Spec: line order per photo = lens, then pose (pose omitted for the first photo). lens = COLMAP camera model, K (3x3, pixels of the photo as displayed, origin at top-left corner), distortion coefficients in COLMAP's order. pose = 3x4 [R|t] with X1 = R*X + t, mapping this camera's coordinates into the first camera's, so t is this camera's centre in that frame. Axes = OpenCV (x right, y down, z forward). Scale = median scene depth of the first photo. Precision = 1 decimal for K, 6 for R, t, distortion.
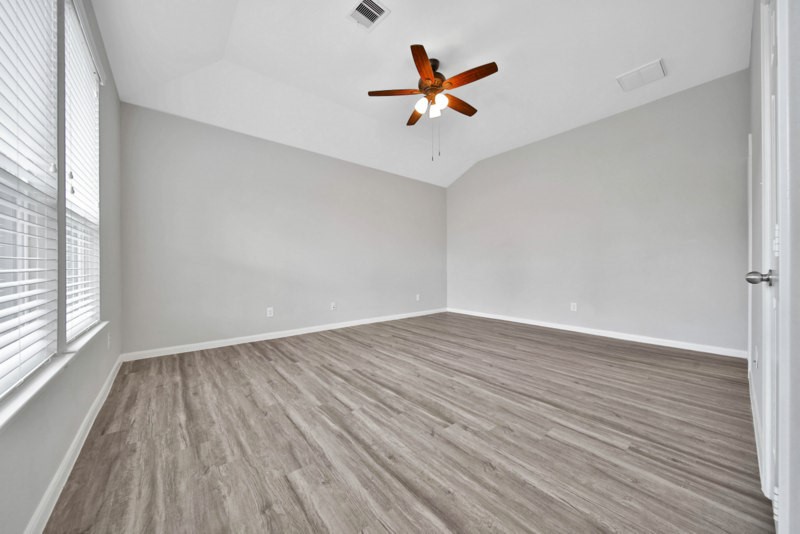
lens RADIAL K [[282.1, 0, 397.5], [0, 282.1, 265.7], [0, 0, 1]] dist [0.000397, -0.000288]
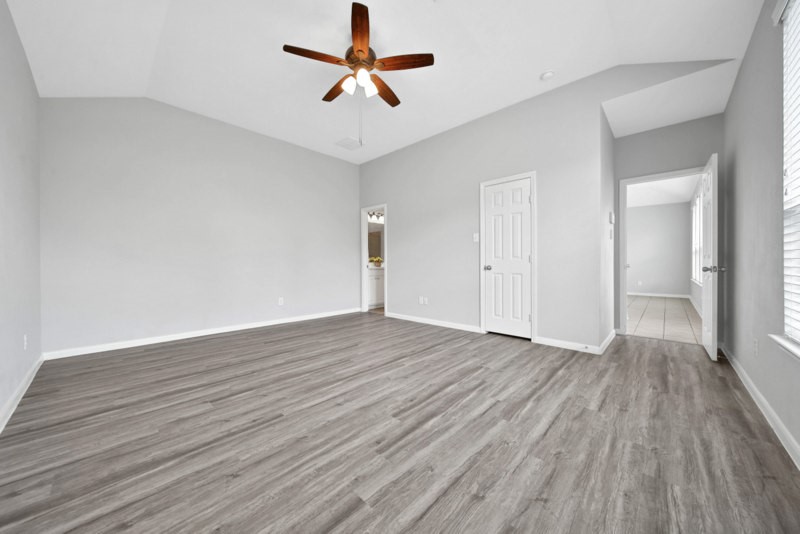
lens RADIAL K [[282.1, 0, 397.5], [0, 282.1, 265.7], [0, 0, 1]] dist [0.000397, -0.000288]
pose [[-0.124432, -0.005168, 0.992215, -1.179604], [-0.001321, 0.999986, 0.005042, 0.000784], [-0.992227, -0.000683, -0.124437, 1.532651]]
